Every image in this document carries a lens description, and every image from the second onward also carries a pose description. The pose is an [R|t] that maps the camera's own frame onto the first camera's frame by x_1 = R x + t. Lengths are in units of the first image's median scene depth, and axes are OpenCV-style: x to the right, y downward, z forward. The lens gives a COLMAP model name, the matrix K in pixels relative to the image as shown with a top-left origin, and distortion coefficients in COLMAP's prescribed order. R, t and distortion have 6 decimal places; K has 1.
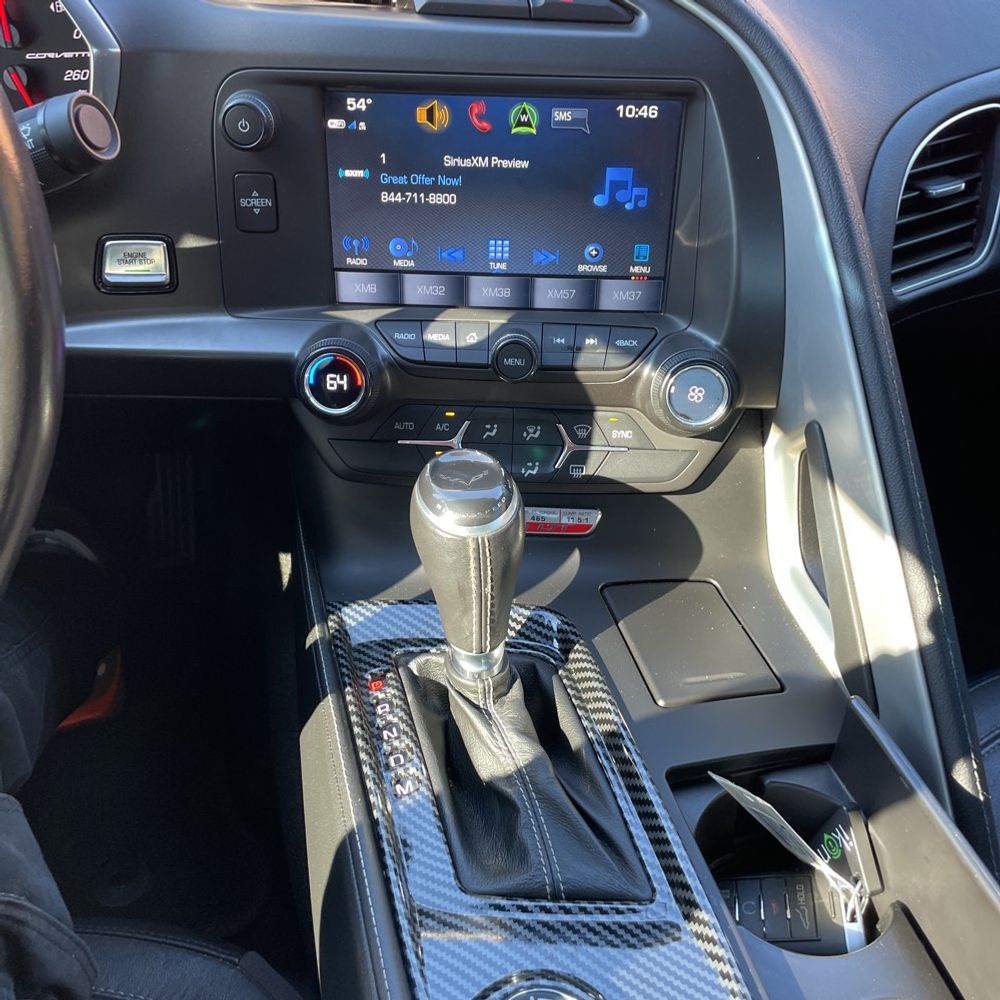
lens RADIAL K [[927.5, 0, 505.0], [0, 927.5, 480.2], [0, 0, 1]] dist [0.083275, -0.109142]
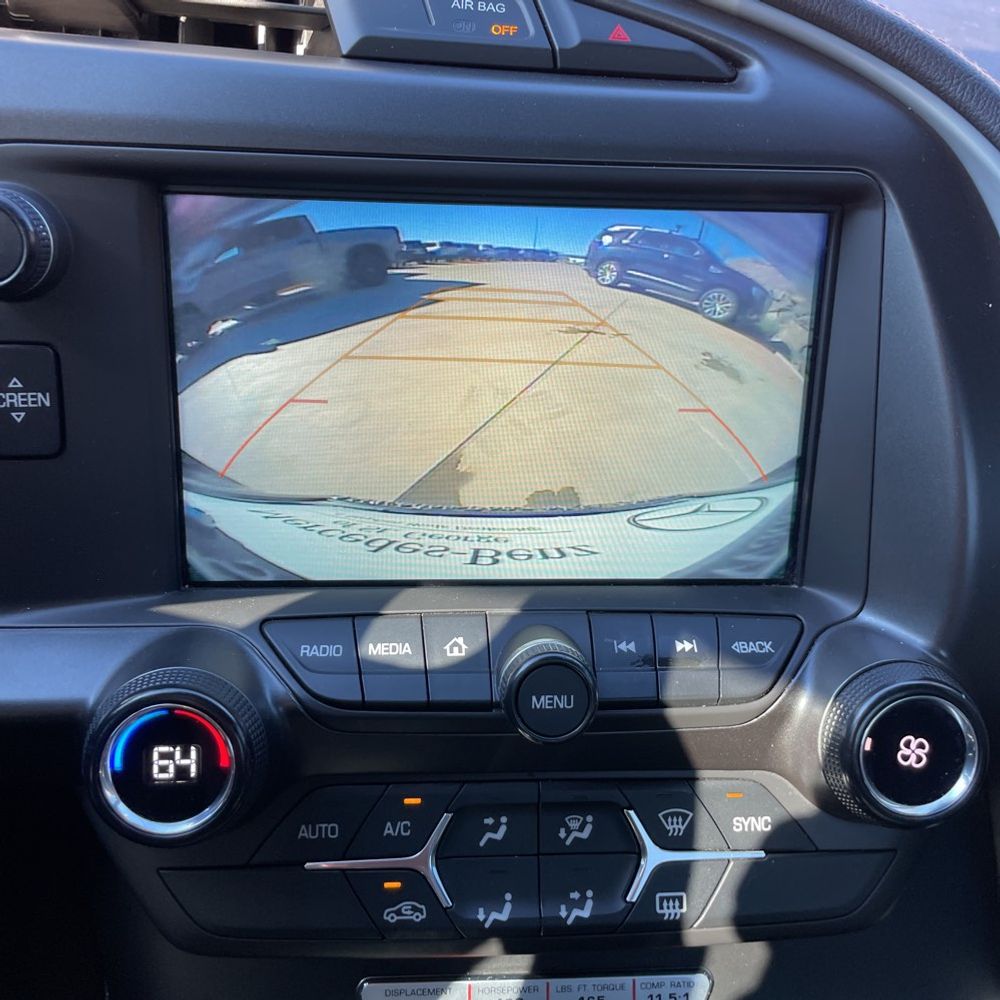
lens RADIAL K [[1000.1, 0, 506.6], [0, 1000.1, 493.8], [0, 0, 1]] dist [0.089181, -0.117528]
pose [[0.994433, -0.023892, 0.102621, -0.062002], [0.044983, 0.977003, -0.208428, -0.119934], [-0.095282, 0.211884, 0.972639, 0.447342]]
